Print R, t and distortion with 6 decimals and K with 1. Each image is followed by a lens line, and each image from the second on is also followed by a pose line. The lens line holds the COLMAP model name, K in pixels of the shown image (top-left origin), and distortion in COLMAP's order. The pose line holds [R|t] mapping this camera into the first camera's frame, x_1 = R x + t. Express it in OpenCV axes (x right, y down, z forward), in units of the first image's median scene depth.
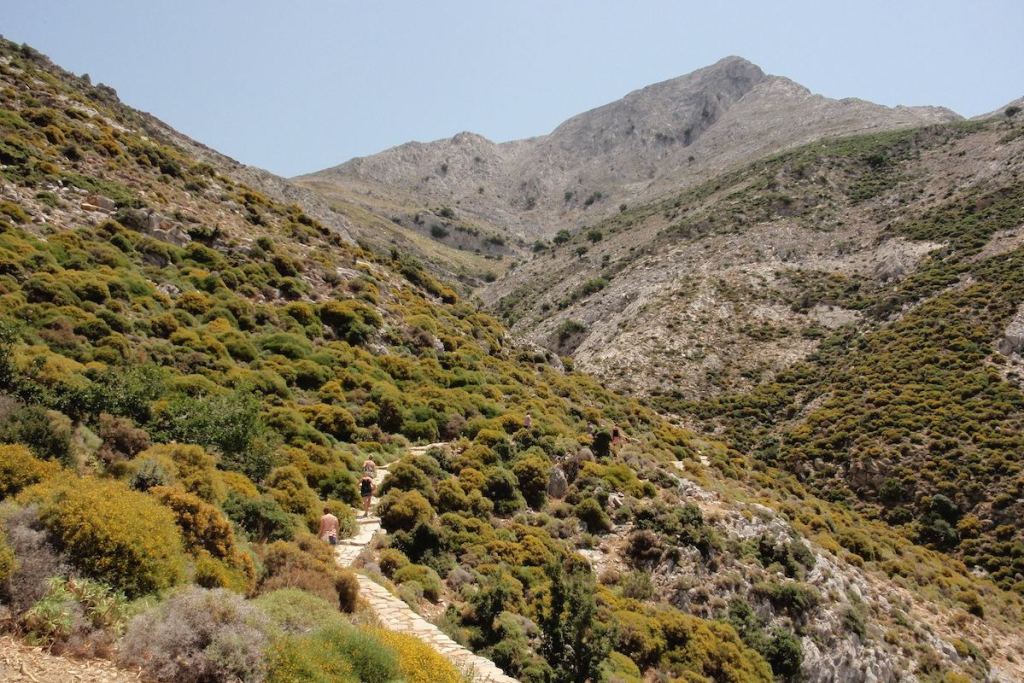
lens RADIAL K [[898.4, 0, 512.0], [0, 898.4, 341.5], [0, 0, 1]] dist [-0.110255, -0.001671]
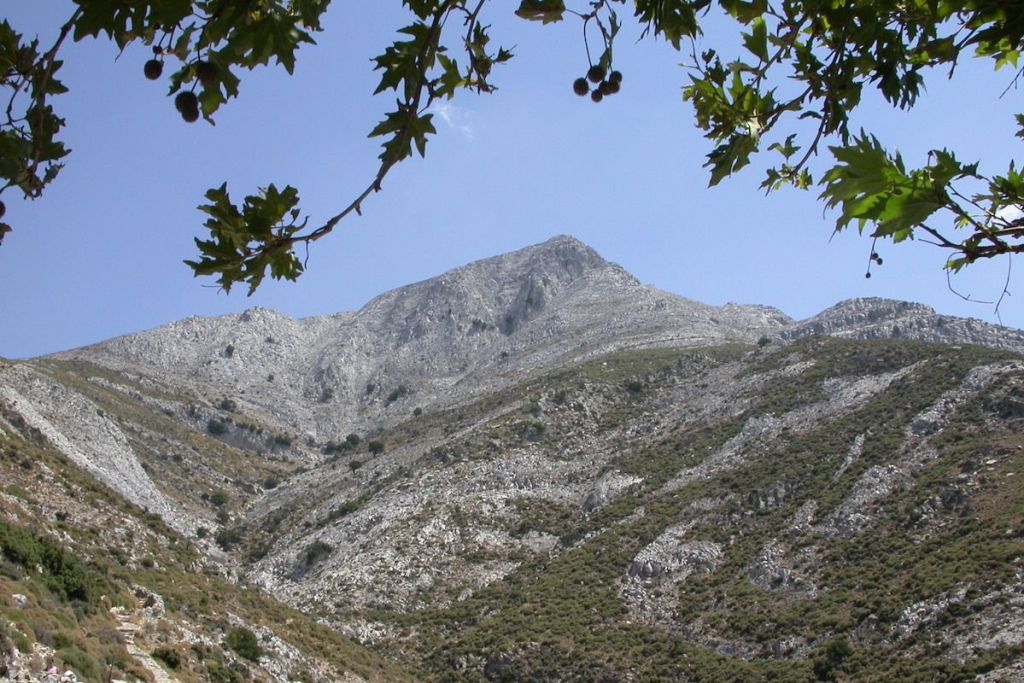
lens RADIAL K [[1133.1, 0, 512.0], [0, 1133.1, 341.5], [0, 0, 1]] dist [-0.209627, 0.018408]
pose [[0.985567, 0.039777, 0.164548, 0.054307], [-0.008240, 0.982123, -0.188059, -0.006270], [-0.169087, 0.183988, 0.968276, -0.332005]]
